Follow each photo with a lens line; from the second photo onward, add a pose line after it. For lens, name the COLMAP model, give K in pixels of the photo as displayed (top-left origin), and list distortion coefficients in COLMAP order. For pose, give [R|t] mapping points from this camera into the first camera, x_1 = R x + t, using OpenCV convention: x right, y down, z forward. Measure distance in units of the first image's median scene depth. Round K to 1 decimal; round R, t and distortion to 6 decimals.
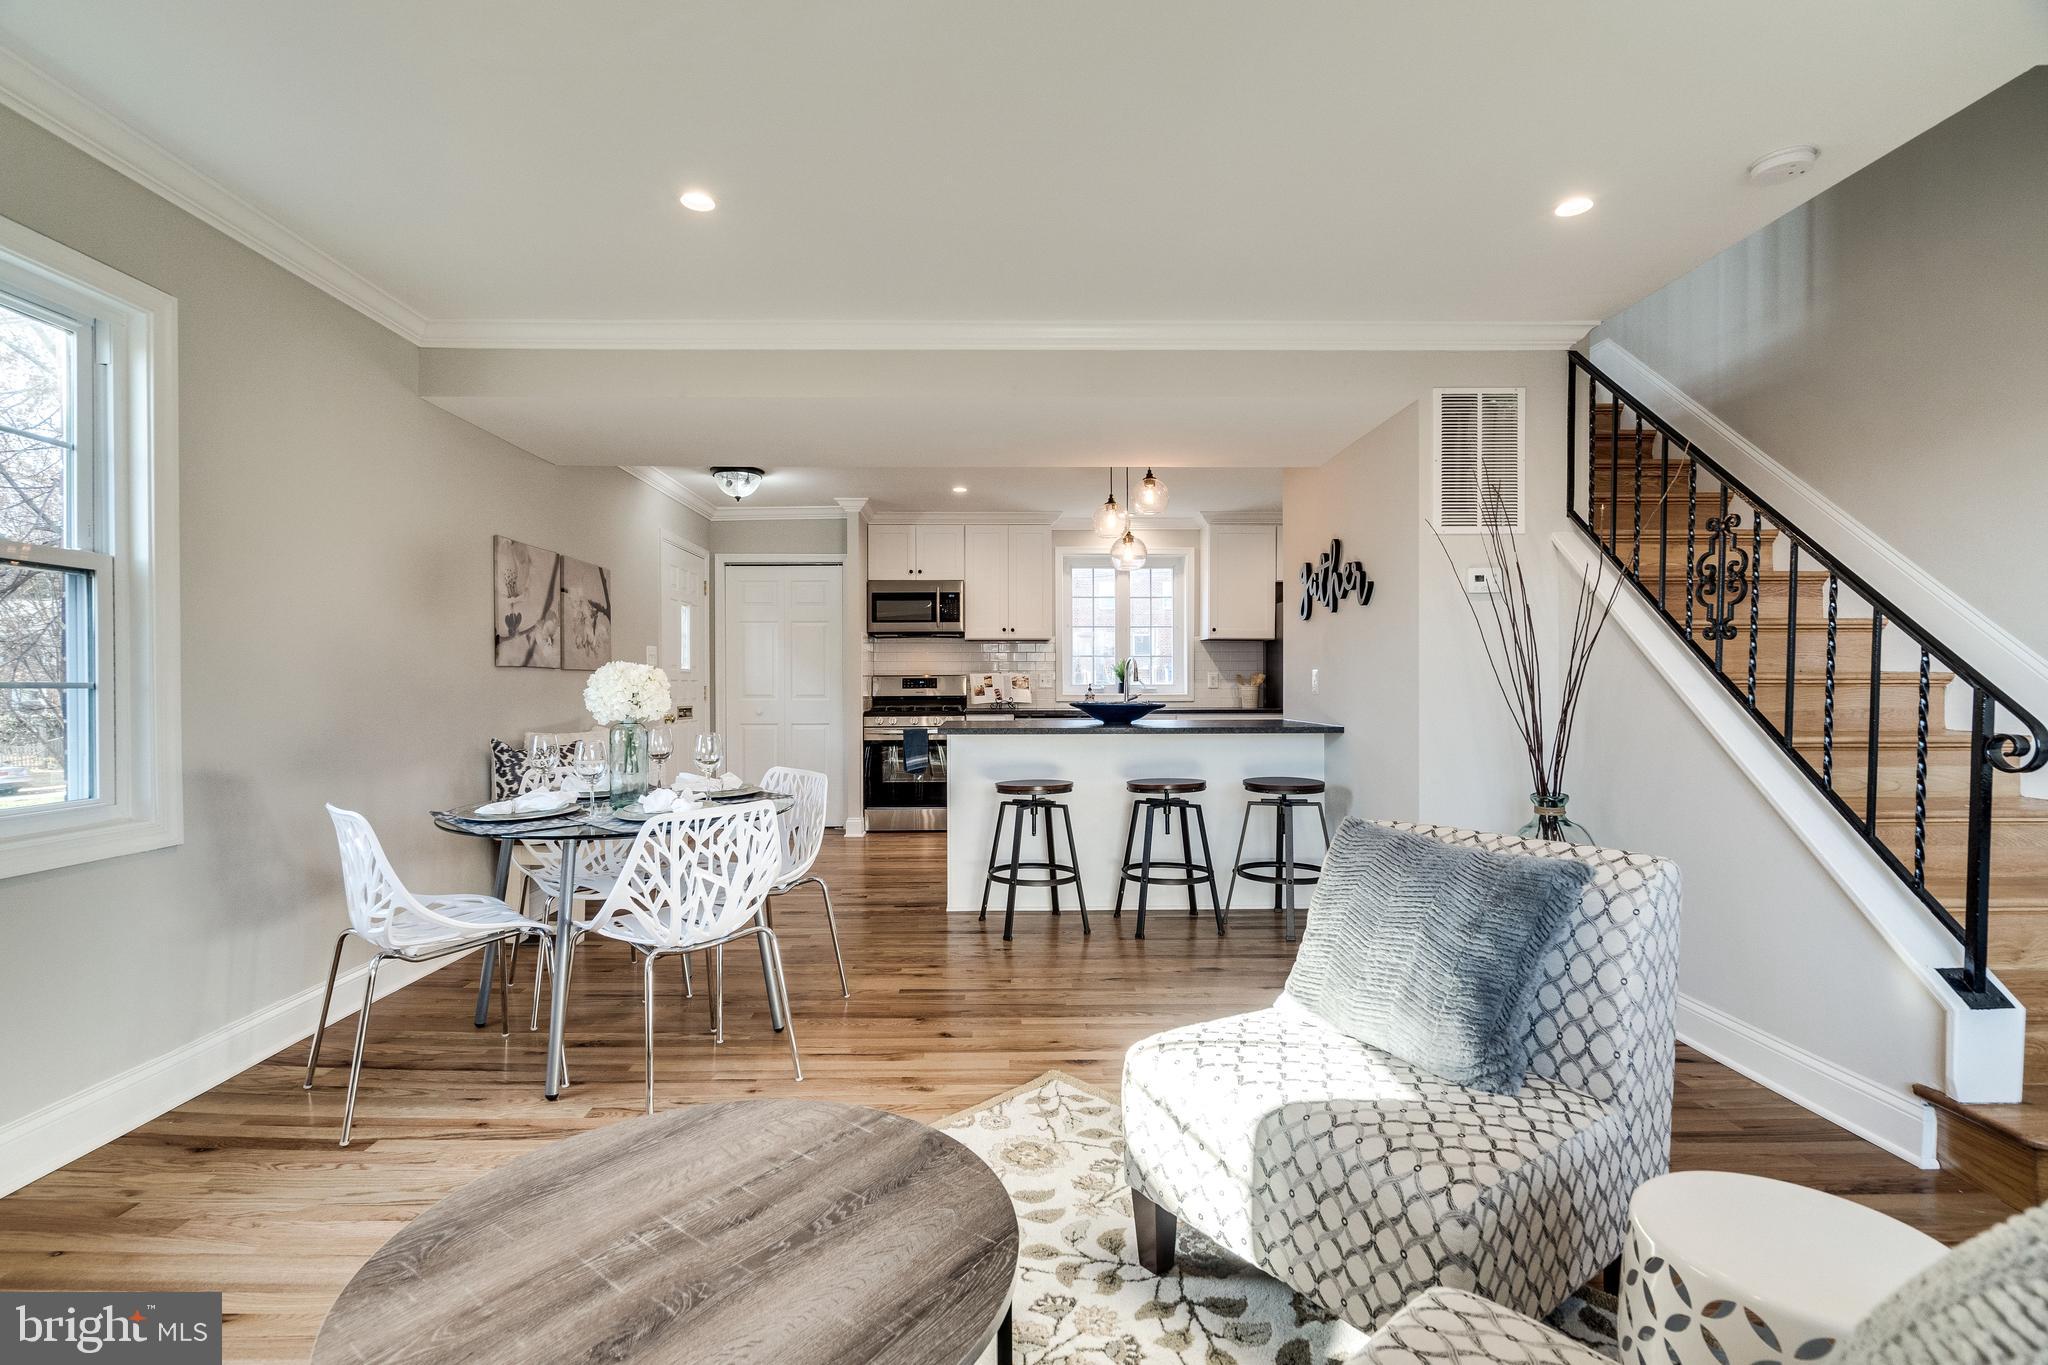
lens RADIAL K [[934.3, 0, 1009.7], [0, 934.3, 697.9], [0, 0, 1]] dist [-0.000586, 0.000070]
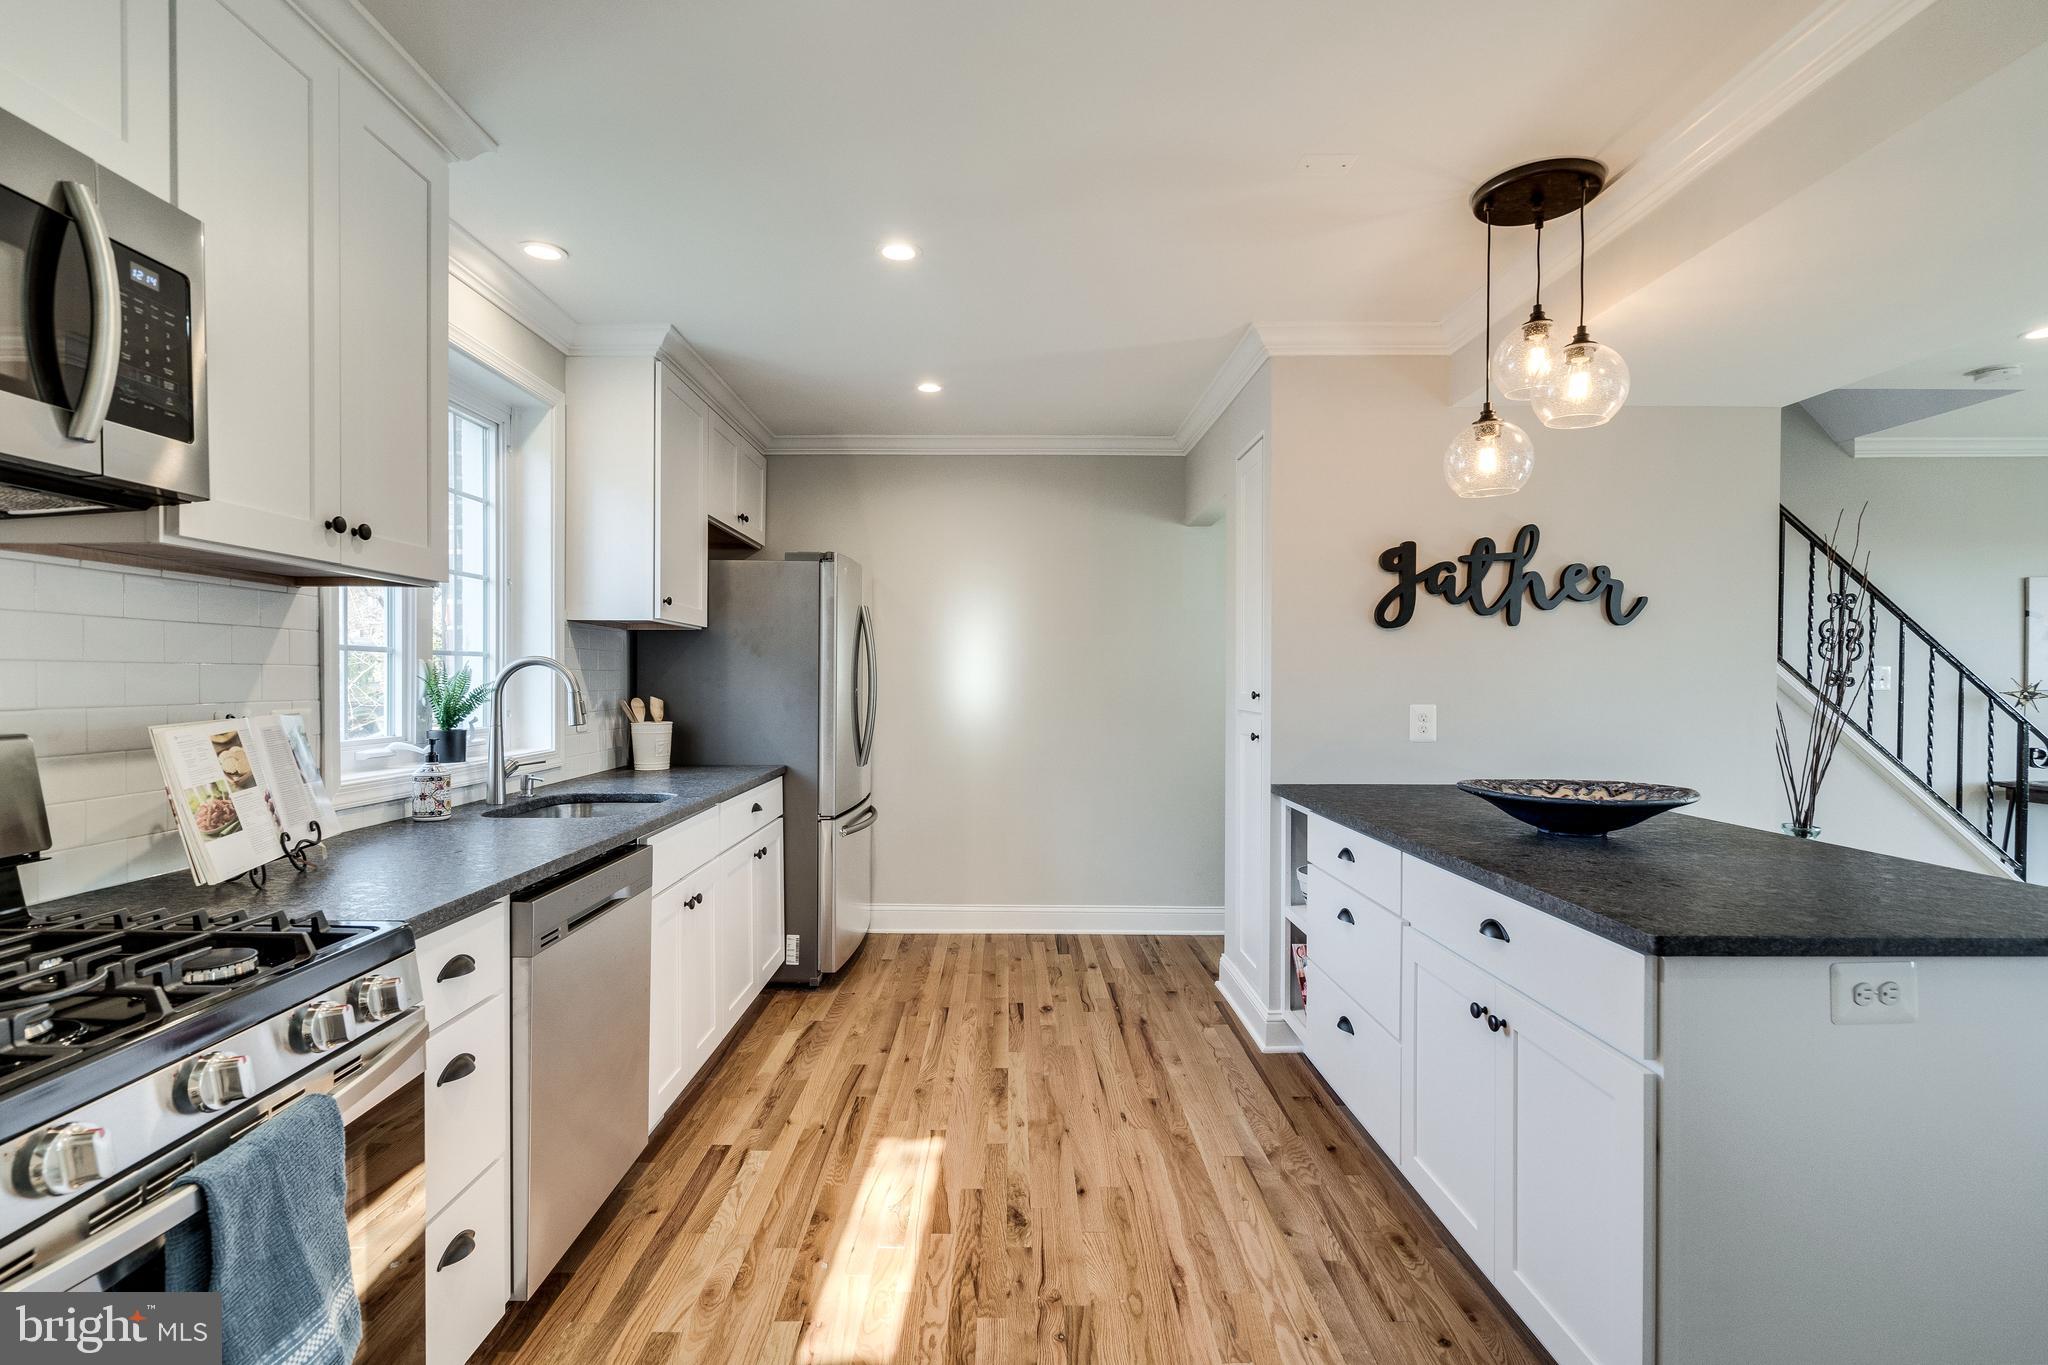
lens RADIAL K [[946.9, 0, 1014.7], [0, 946.9, 687.6], [0, 0, 1]] dist [0.001432, 0.000996]
pose [[0.011862, -0.007959, 0.999898, -0.390569], [0.012296, 0.999894, 0.007813, -0.056598], [-0.999854, 0.012202, 0.011958, 1.413118]]
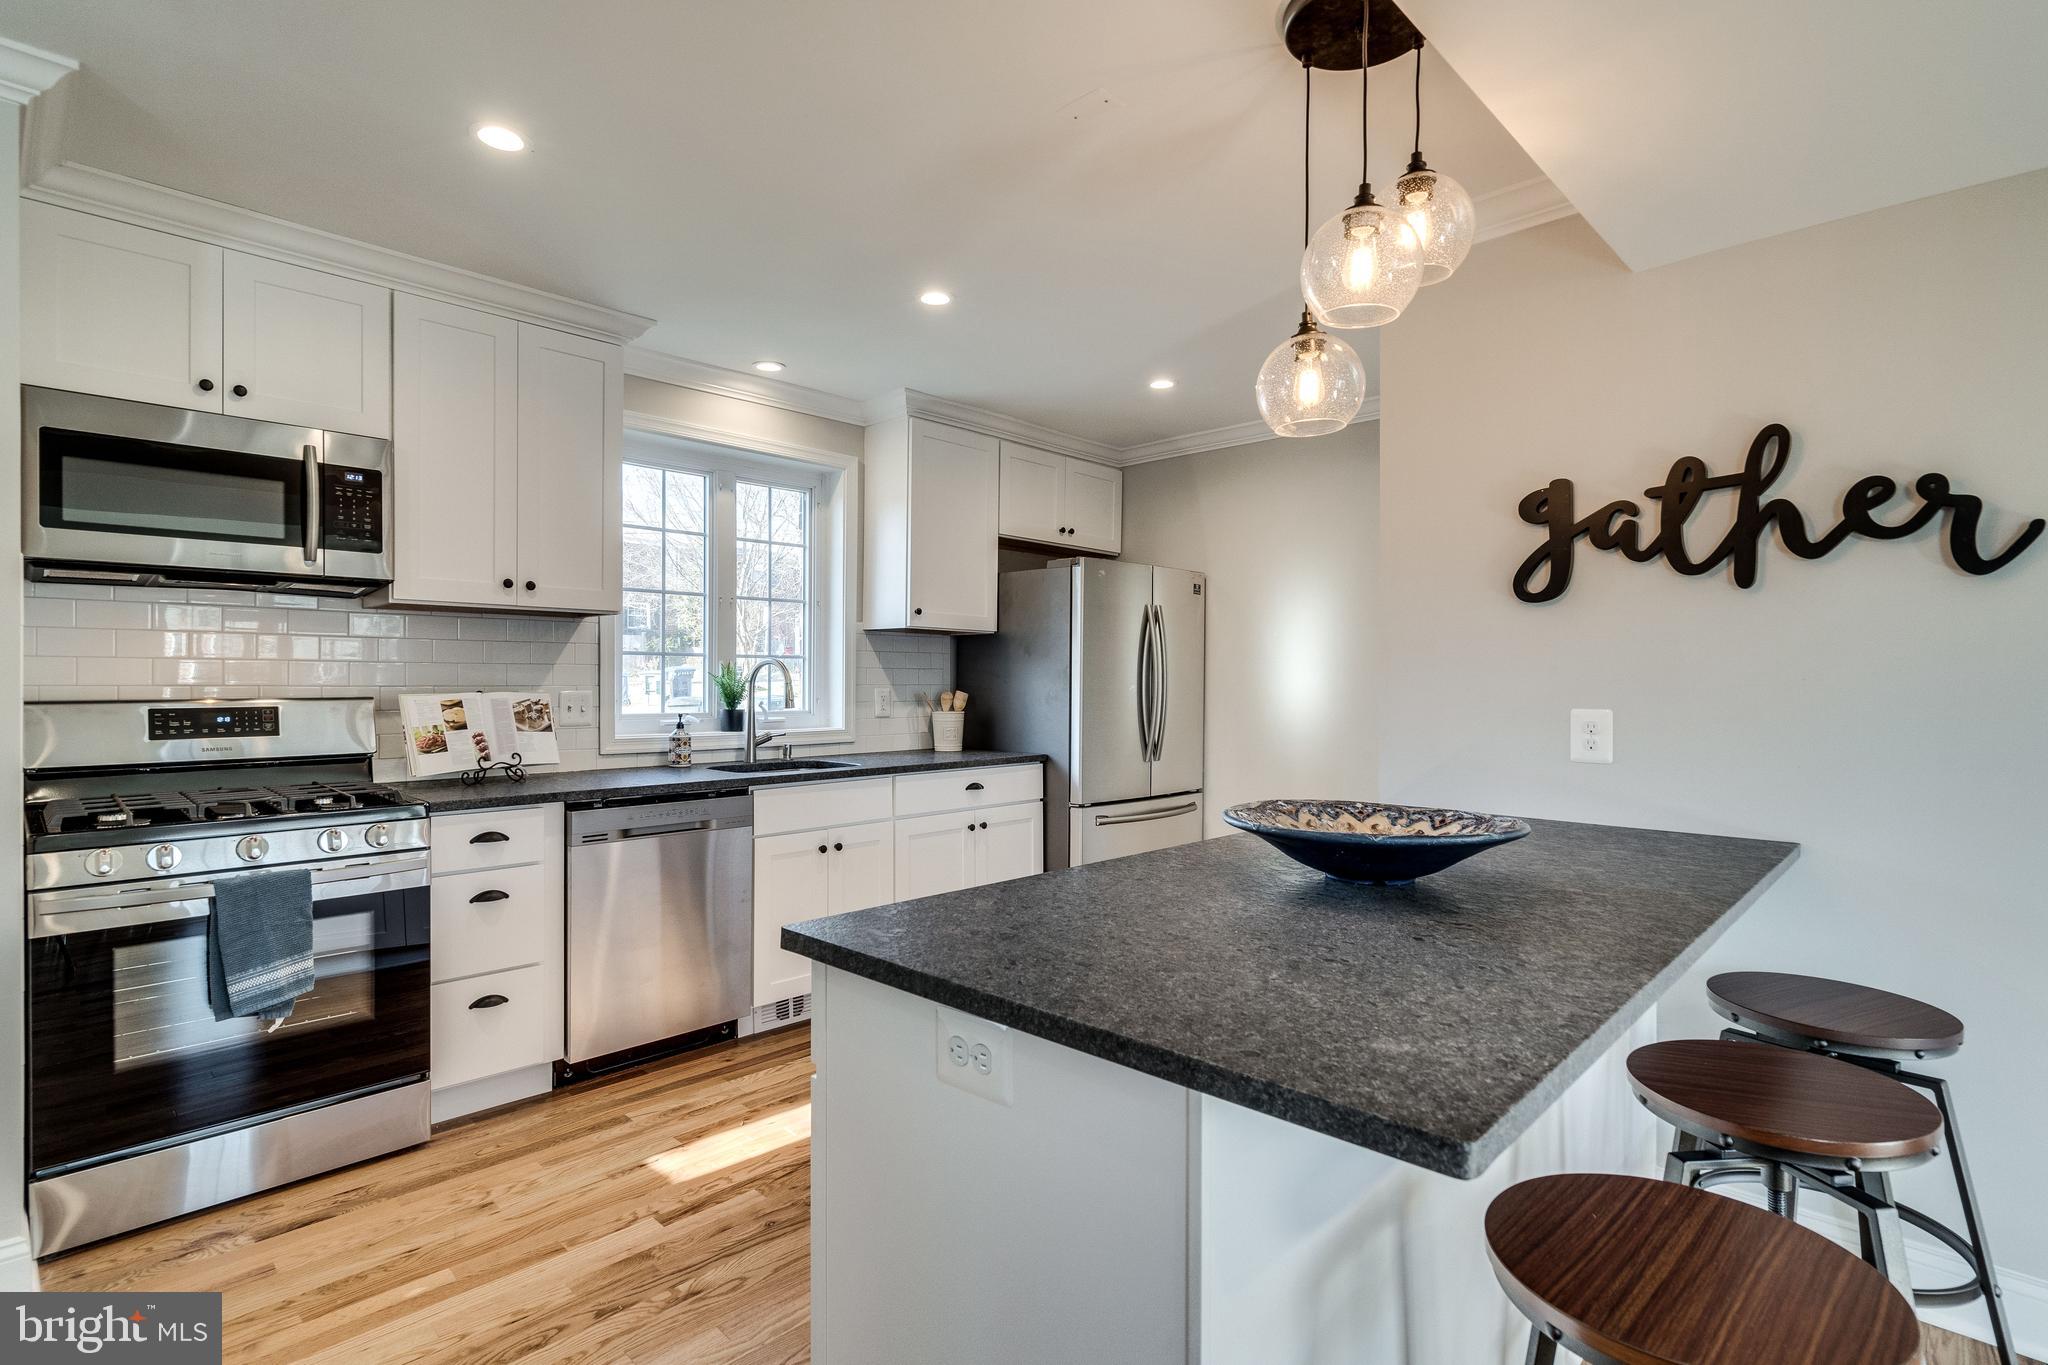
lens RADIAL K [[1011.5, 0, 1018.2], [0, 1011.5, 672.7], [0, 0, 1]] dist [0.024476, -0.000180]
pose [[0.714731, 0.009956, 0.699328, -0.257880], [0.004702, 0.999808, -0.019039, -0.044238], [-0.699383, 0.016896, 0.714547, 0.918504]]
